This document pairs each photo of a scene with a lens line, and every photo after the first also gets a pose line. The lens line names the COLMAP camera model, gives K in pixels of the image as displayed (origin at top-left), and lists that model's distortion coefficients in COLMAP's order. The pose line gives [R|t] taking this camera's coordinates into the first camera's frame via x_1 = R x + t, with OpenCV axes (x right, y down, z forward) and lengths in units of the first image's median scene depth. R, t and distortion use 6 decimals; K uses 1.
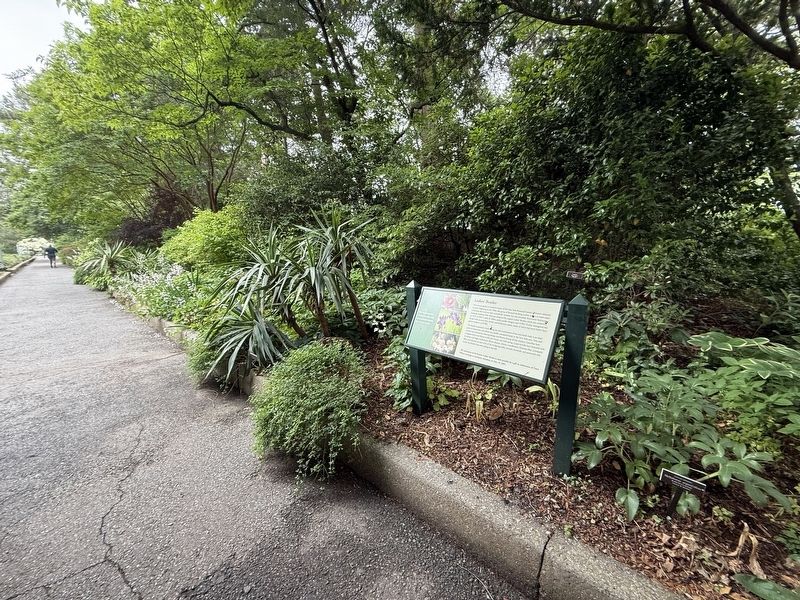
lens RADIAL K [[321.4, 0, 400.0], [0, 321.4, 300.0], [0, 0, 1]] dist [-0.000068, -0.000004]
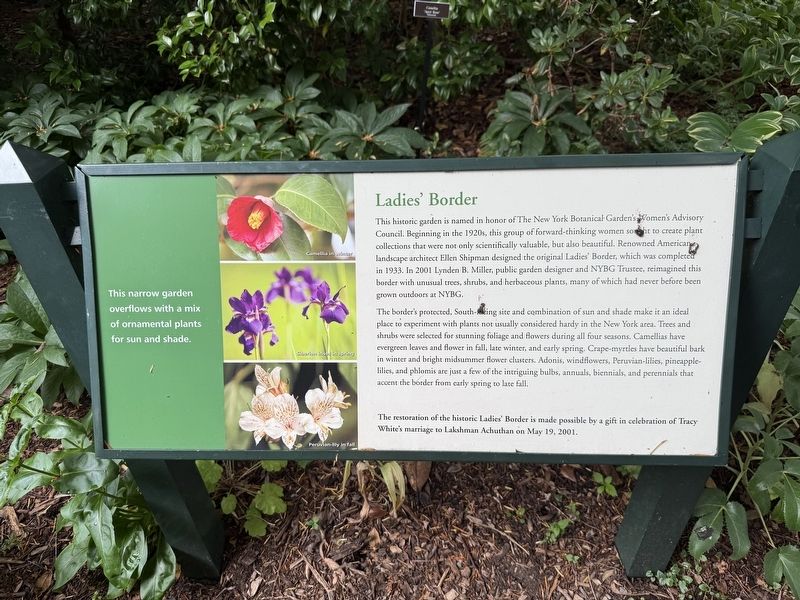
lens RADIAL K [[594.0, 0, 400.0], [0, 594.0, 300.0], [0, 0, 1]] dist [0.004177, 0.000942]
pose [[0.770941, -0.362008, 0.524023, -0.004052], [0.140485, 0.899152, 0.414475, -0.107676], [-0.621220, -0.245918, 0.744050, 0.642008]]
